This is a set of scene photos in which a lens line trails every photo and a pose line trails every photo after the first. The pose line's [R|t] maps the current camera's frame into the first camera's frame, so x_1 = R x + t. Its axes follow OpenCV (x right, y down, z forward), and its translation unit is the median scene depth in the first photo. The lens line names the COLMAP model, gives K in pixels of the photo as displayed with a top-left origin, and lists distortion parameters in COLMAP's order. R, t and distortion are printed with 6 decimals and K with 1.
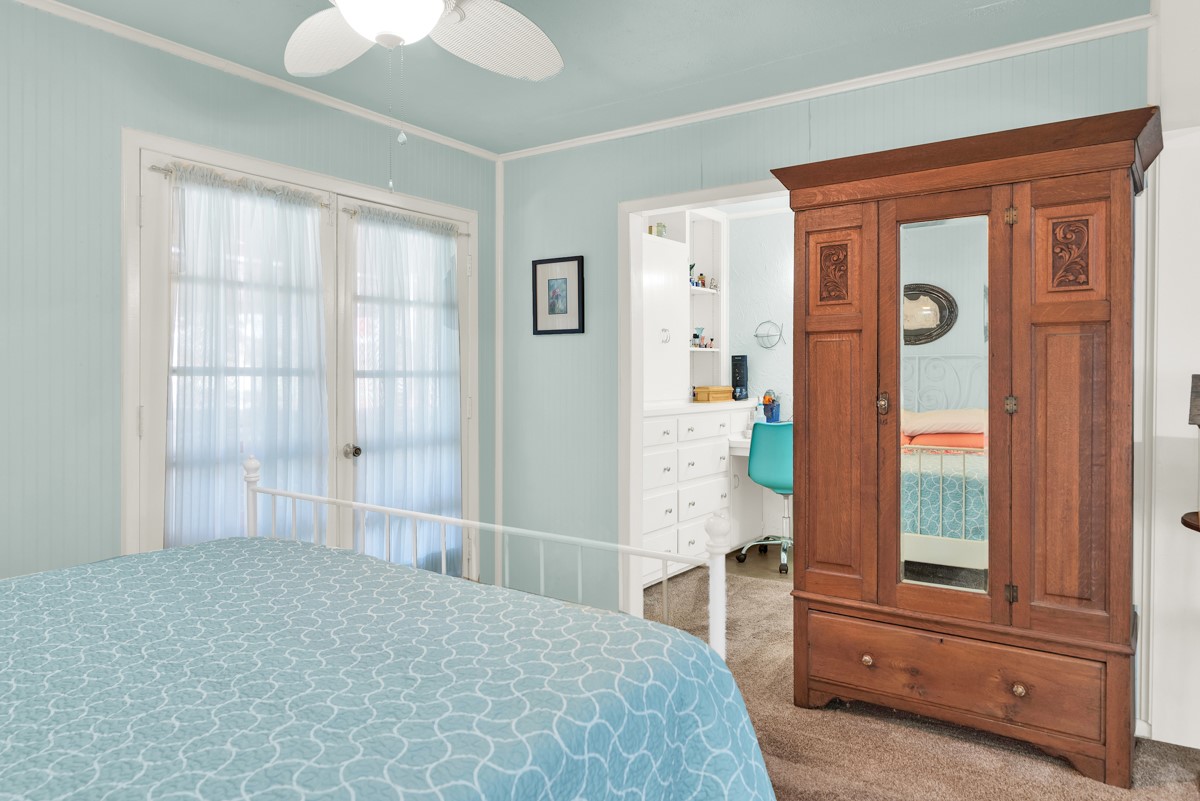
lens RADIAL K [[773.4, 0, 600.5], [0, 773.4, 378.2], [0, 0, 1]] dist [0.001095, 0.000075]
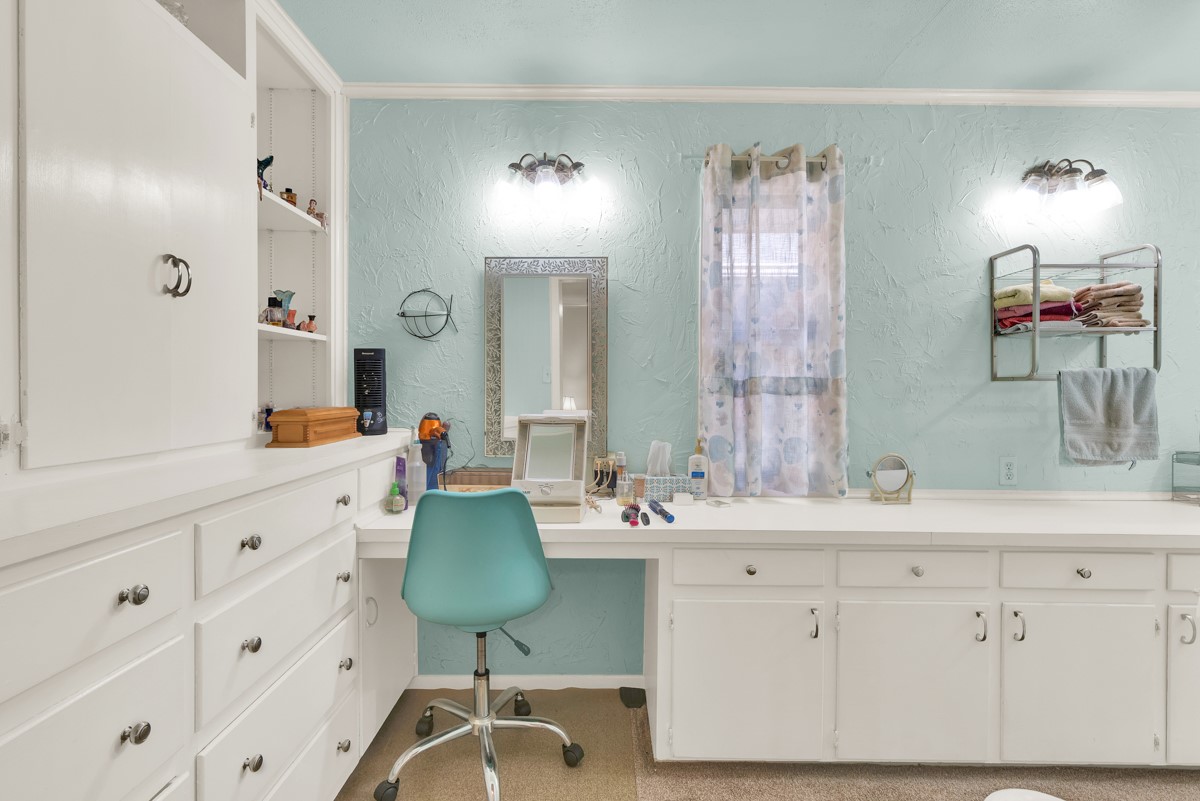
lens RADIAL K [[569.9, 0, 601.8], [0, 569.9, 395.1], [0, 0, 1]] dist [0.026428, 0.000065]
pose [[0.808053, 0.003748, 0.589097, 0.077678], [-0.007976, 0.999958, 0.004578, -0.000789], [-0.589055, -0.008398, 0.808049, 0.595303]]
